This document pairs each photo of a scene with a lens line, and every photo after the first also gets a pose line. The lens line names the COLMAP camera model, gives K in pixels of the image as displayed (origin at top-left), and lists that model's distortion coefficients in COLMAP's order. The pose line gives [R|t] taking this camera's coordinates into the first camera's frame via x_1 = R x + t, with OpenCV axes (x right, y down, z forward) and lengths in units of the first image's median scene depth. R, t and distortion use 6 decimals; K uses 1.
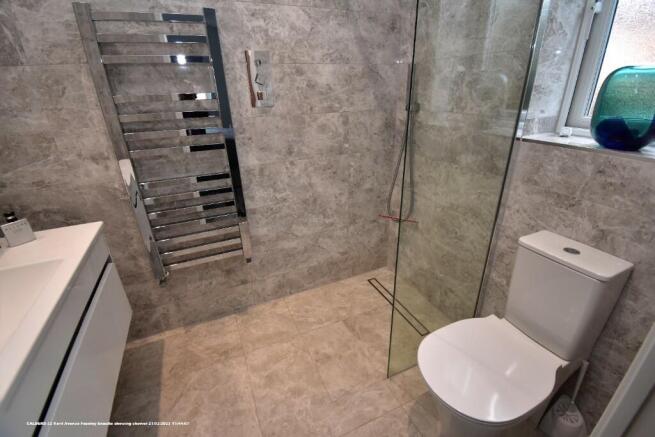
lens RADIAL K [[291.9, 0, 331.1], [0, 291.9, 216.6], [0, 0, 1]] dist [0.018937, -0.022505]
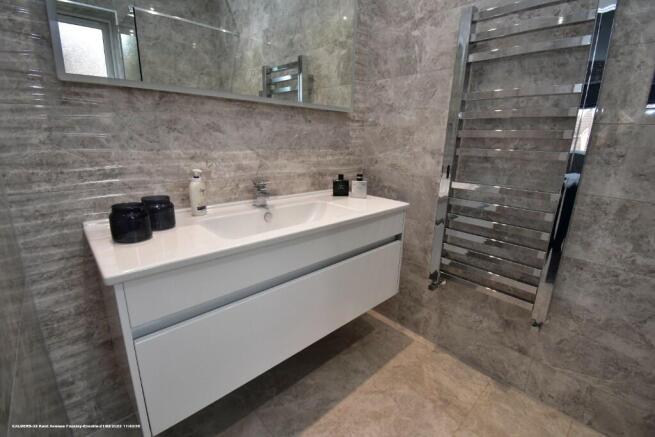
lens RADIAL K [[291.9, 0, 331.1], [0, 291.9, 216.6], [0, 0, 1]] dist [0.018937, -0.022505]
pose [[0.330300, 0.279401, -0.901575, 0.115187], [-0.409500, 0.903025, 0.129827, 0.029058], [0.850418, 0.326314, 0.412684, 0.225190]]
